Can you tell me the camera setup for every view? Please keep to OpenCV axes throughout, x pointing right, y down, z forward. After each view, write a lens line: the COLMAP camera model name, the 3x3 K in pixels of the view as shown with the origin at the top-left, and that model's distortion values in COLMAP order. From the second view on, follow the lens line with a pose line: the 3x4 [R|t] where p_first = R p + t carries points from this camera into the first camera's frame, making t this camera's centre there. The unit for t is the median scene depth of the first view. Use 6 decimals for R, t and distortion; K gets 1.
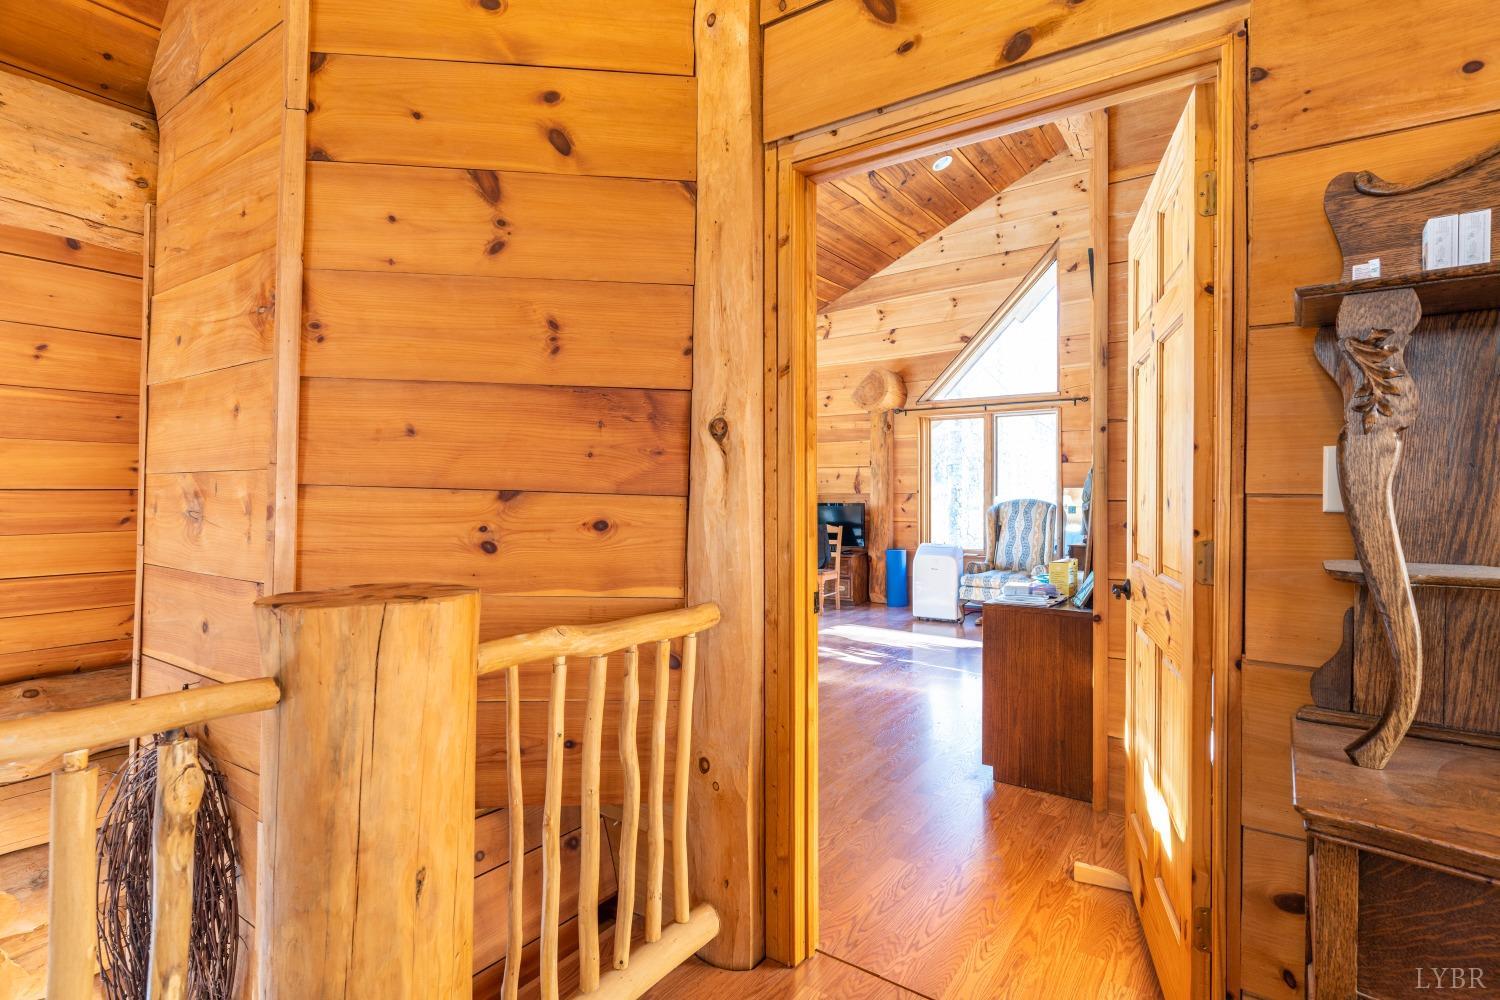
lens RADIAL K [[732.7, 0, 750.0], [0, 732.7, 500.0], [0, 0, 1]] dist [-0.002733, 0.000131]
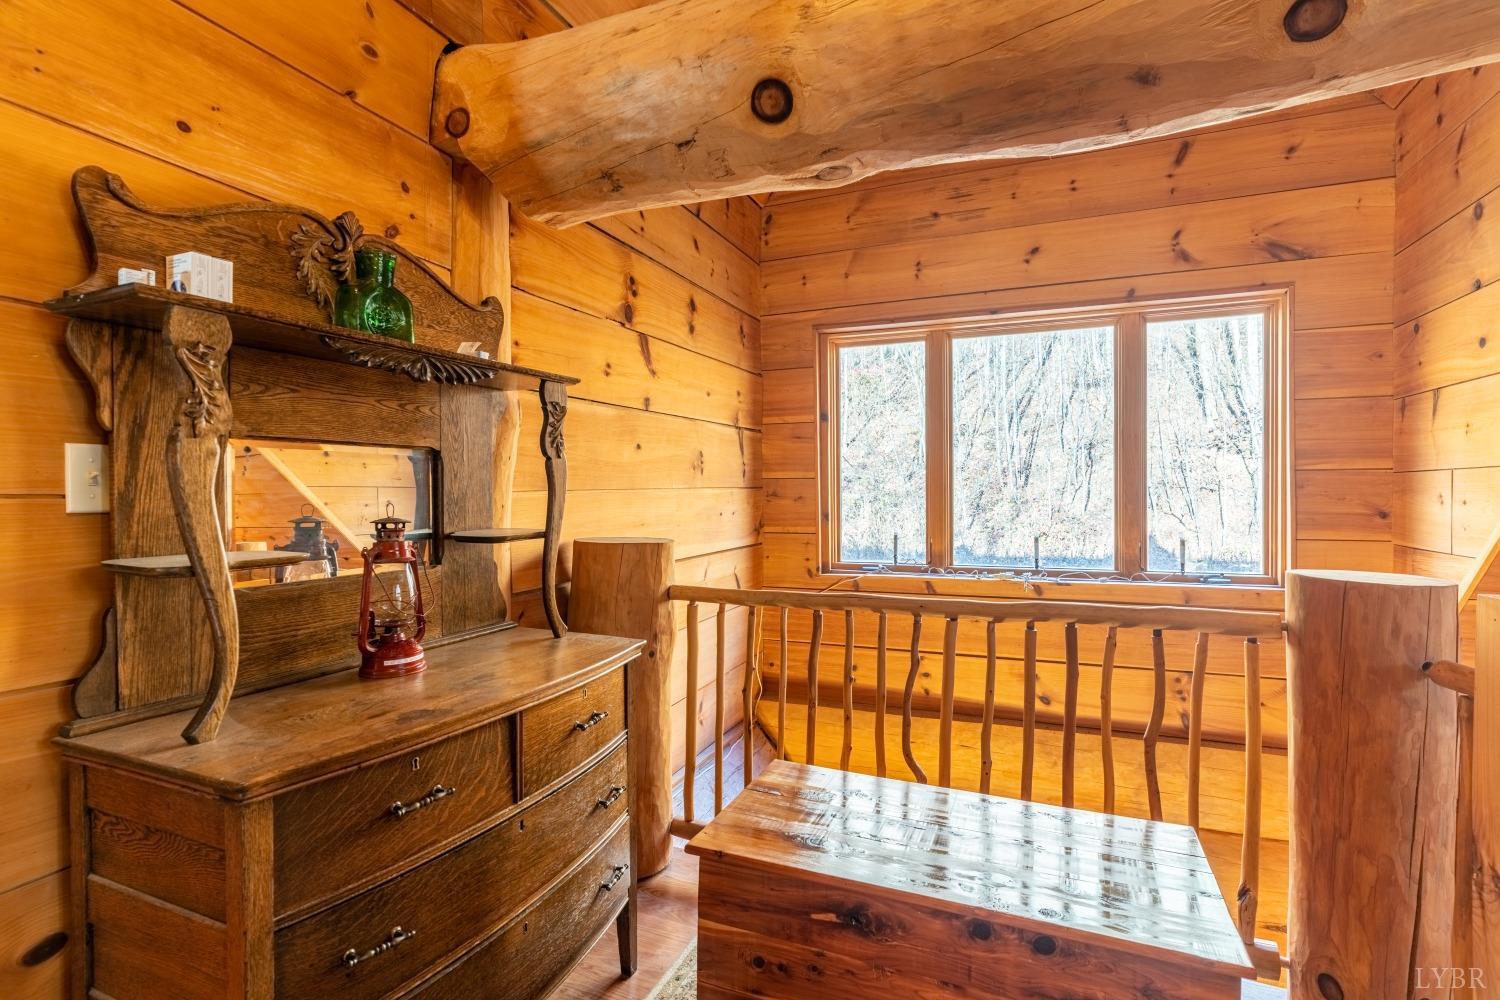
lens RADIAL K [[732.7, 0, 750.0], [0, 732.7, 500.0], [0, 0, 1]] dist [-0.002733, 0.000131]
pose [[-0.218948, -0.012489, 0.975657, -0.399241], [0.015195, 0.999753, 0.016207, -0.002820], [-0.975618, 0.018374, -0.218704, 0.429785]]
